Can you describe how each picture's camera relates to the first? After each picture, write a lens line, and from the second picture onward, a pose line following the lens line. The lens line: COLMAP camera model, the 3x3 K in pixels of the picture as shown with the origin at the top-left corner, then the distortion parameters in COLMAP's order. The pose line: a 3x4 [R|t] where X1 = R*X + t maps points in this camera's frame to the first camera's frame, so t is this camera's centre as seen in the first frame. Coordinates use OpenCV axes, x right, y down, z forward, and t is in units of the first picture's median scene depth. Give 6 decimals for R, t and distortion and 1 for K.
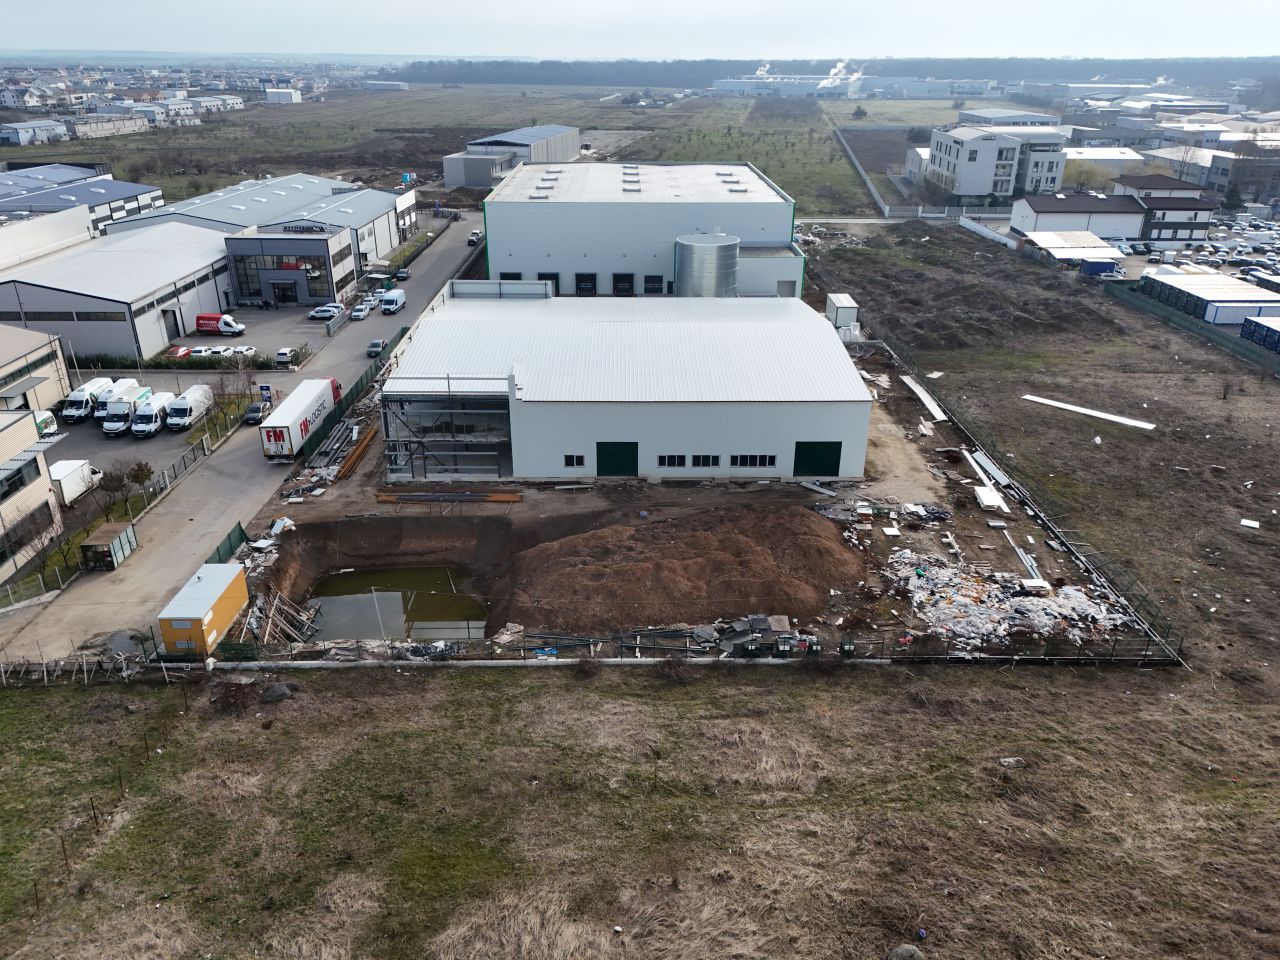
lens RADIAL K [[938.7, 0, 637.9], [0, 938.7, 480.2], [0, 0, 1]] dist [0.088280, -0.084845]
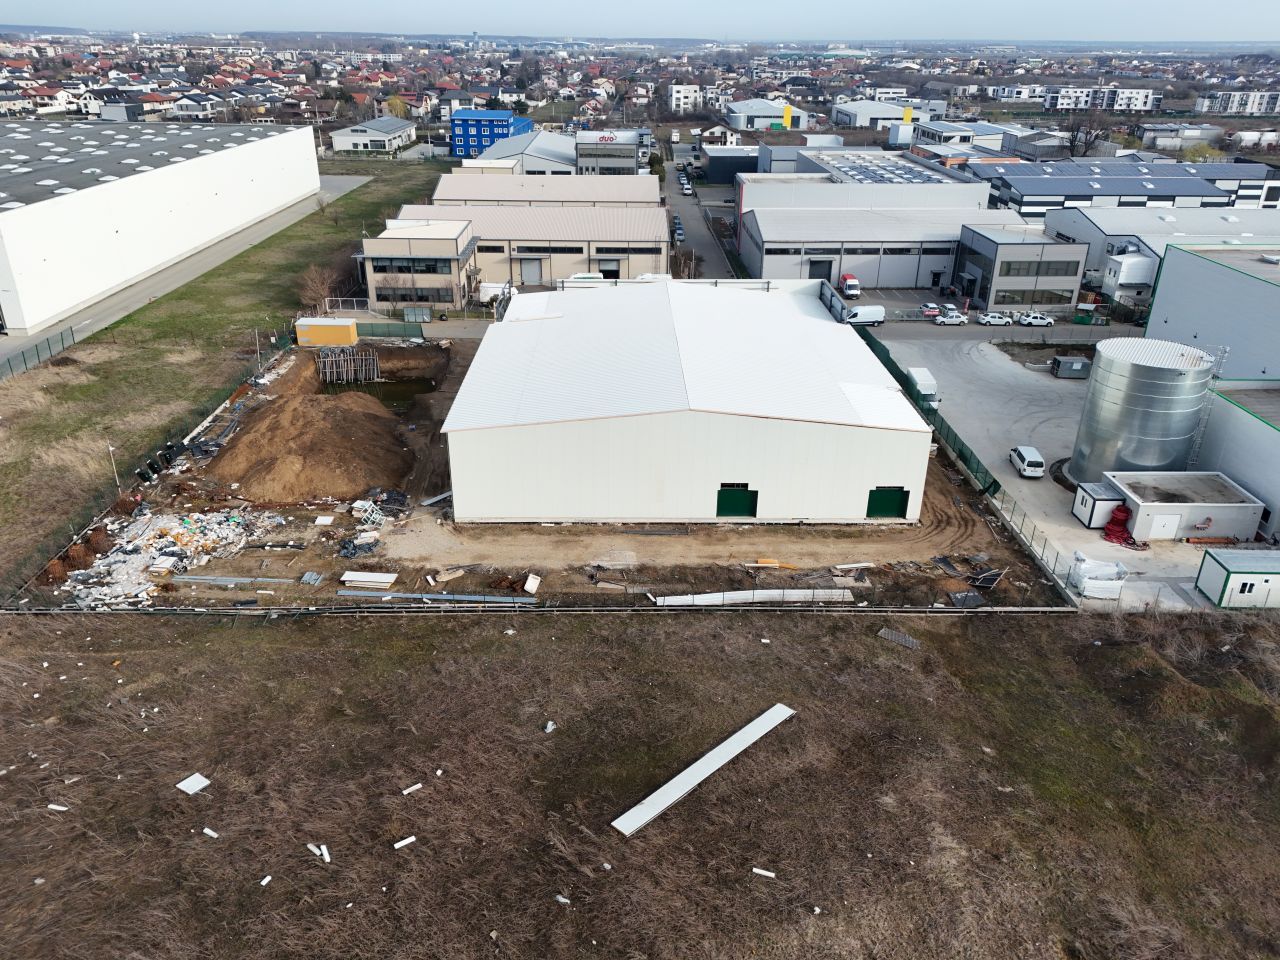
lens RADIAL K [[938.7, 0, 637.9], [0, 938.7, 480.2], [0, 0, 1]] dist [0.088280, -0.084845]
pose [[0.004802, 0.417920, -0.908471, 1.045548], [-0.416835, 0.826628, 0.378067, -0.447390], [0.908970, 0.376867, 0.178173, 0.994787]]
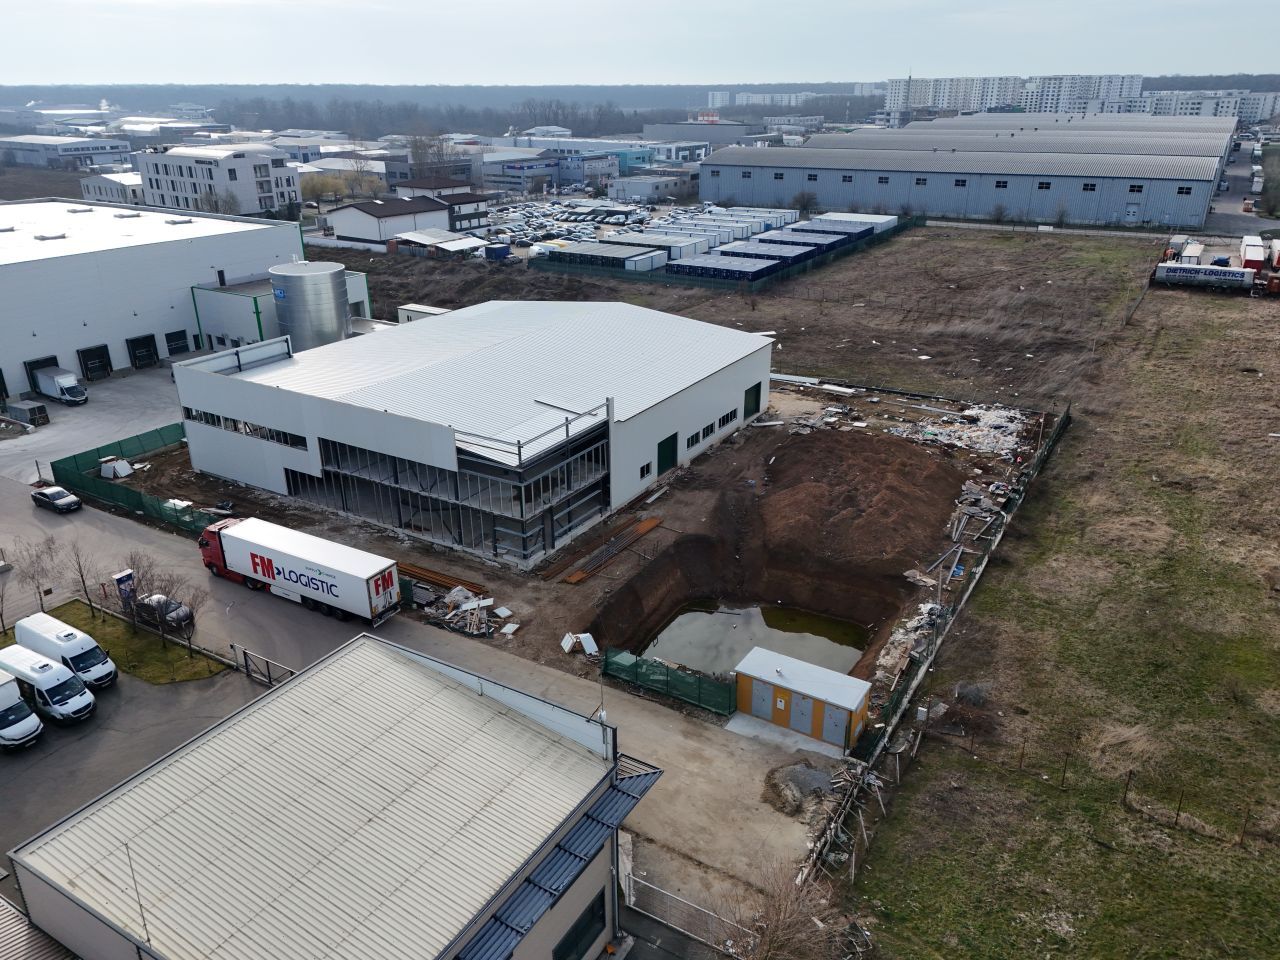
lens RADIAL K [[938.7, 0, 637.9], [0, 938.7, 480.2], [0, 0, 1]] dist [0.088280, -0.084845]
pose [[0.527106, -0.333351, 0.781688, -0.822819], [0.352747, 0.922688, 0.155617, -0.163037], [-0.773129, 0.193711, 0.603943, 0.427088]]
